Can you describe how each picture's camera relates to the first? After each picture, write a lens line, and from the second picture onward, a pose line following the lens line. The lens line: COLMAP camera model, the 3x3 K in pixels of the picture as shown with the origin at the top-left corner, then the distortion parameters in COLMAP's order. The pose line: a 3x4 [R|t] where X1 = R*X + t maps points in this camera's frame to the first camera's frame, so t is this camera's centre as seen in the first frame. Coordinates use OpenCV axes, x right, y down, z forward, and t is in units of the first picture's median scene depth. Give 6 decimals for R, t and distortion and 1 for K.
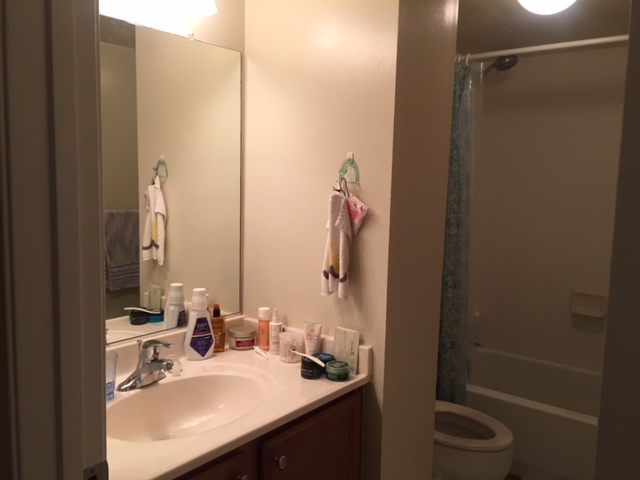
lens RADIAL K [[546.5, 0, 320.0], [0, 546.5, 235.8], [0, 0, 1]] dist [0.072872, -0.104668]
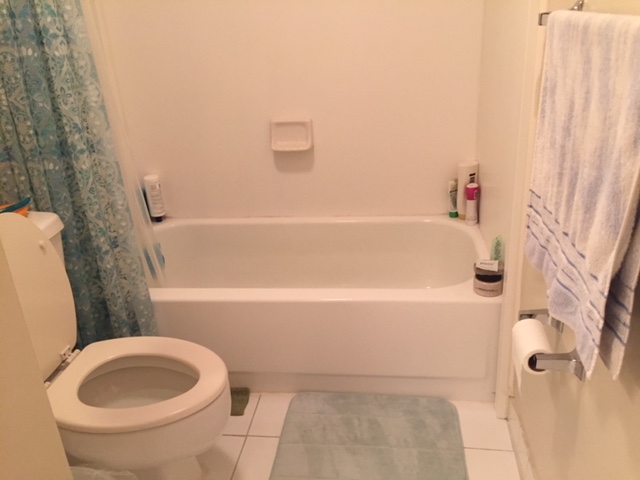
lens RADIAL K [[546.5, 0, 320.0], [0, 546.5, 235.8], [0, 0, 1]] dist [0.072872, -0.104668]
pose [[0.848562, -0.272507, 0.453523, 0.161094], [0.138585, 0.941714, 0.306545, 0.032551], [-0.510625, -0.197271, 0.836867, 0.366849]]
